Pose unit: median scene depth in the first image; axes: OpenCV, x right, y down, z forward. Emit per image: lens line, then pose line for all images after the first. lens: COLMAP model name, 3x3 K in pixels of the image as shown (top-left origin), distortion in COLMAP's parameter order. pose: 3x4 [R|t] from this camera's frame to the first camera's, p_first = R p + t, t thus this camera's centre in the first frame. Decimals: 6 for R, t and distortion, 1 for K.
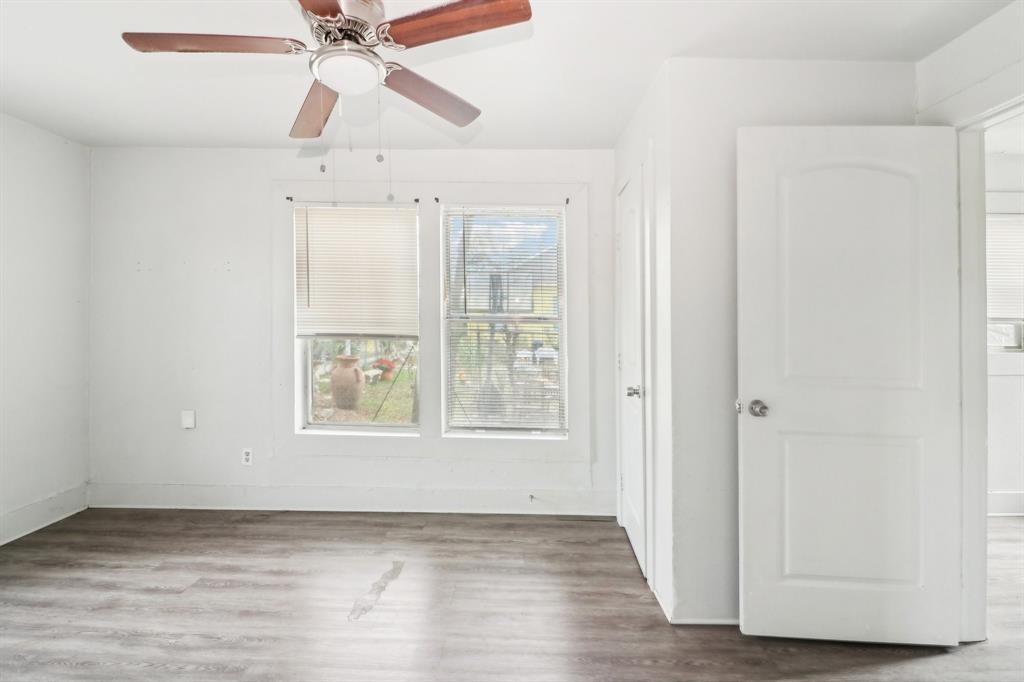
lens RADIAL K [[484.8, 0, 498.8], [0, 484.8, 311.3], [0, 0, 1]] dist [0.030021, -0.022400]
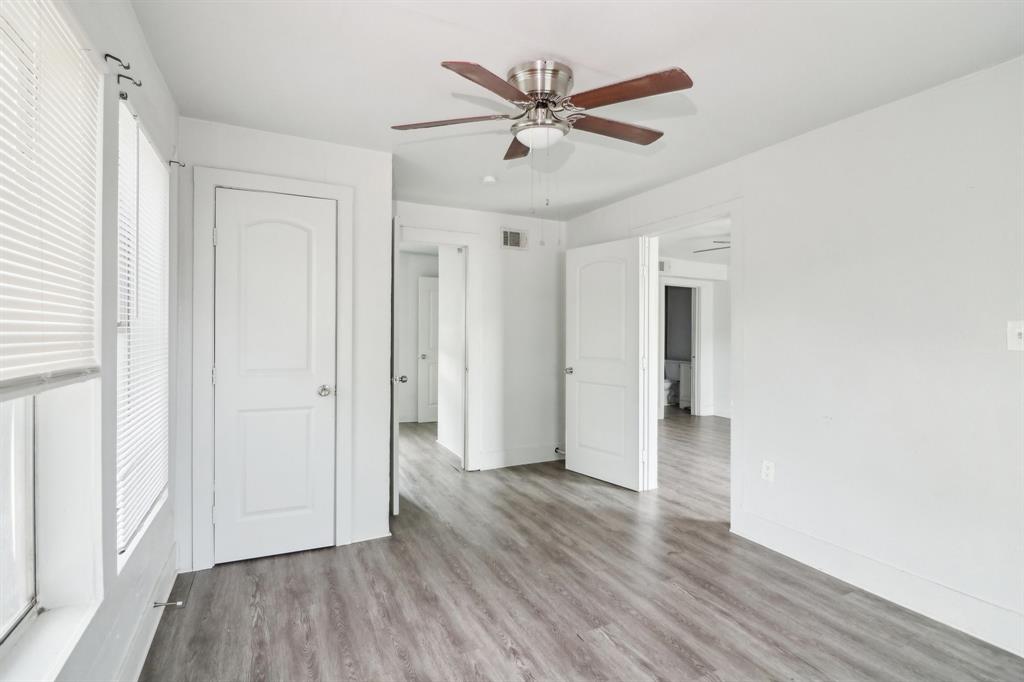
lens RADIAL K [[477.9, 0, 507.0], [0, 477.9, 330.1], [0, 0, 1]] dist [0.003919, -0.014957]
pose [[-0.476541, -0.004338, 0.879141, -0.814836], [-0.029939, 0.999488, -0.011297, 0.005847], [-0.878642, -0.031704, -0.476427, 1.027619]]
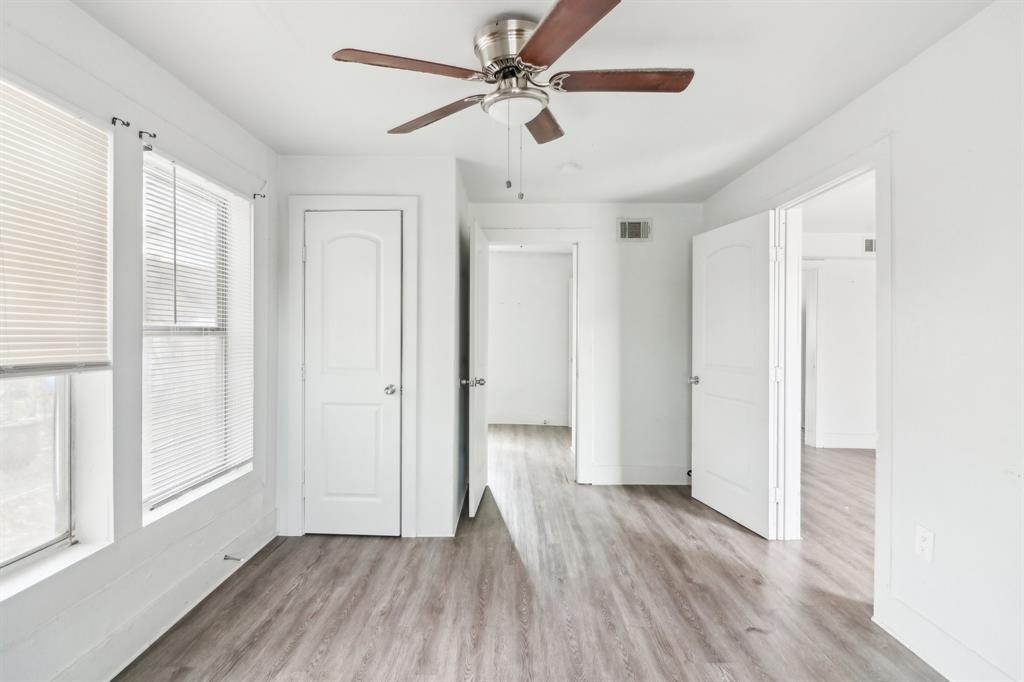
lens RADIAL K [[477.8, 0, 507.7], [0, 477.8, 332.4], [0, 0, 1]] dist [0.004123, -0.015196]
pose [[-0.032091, -0.002558, 0.999482, -0.832413], [-0.027984, 0.999607, 0.001660, -0.004585], [-0.999093, -0.027916, -0.032150, 0.654441]]
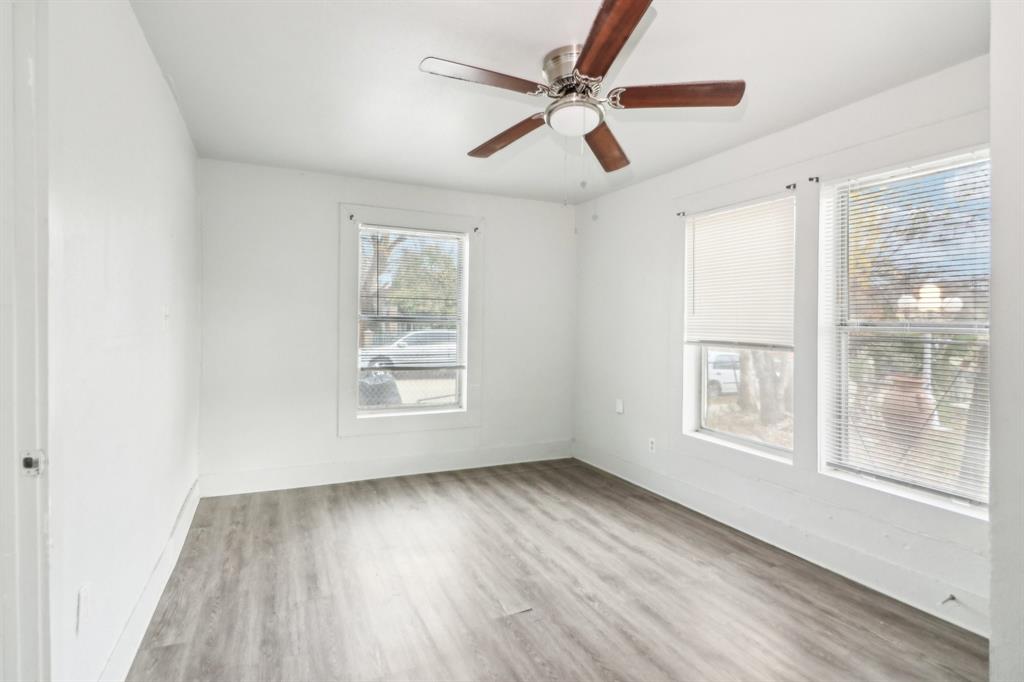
lens RADIAL K [[506.2, 0, 499.2], [0, 506.2, 328.8], [0, 0, 1]] dist [-0.002166, -0.001900]
pose [[0.443270, 0.006805, -0.896362, 0.460059], [0.008818, 0.999890, 0.011952, 0.006081], [0.896345, -0.013203, 0.443161, 0.178303]]
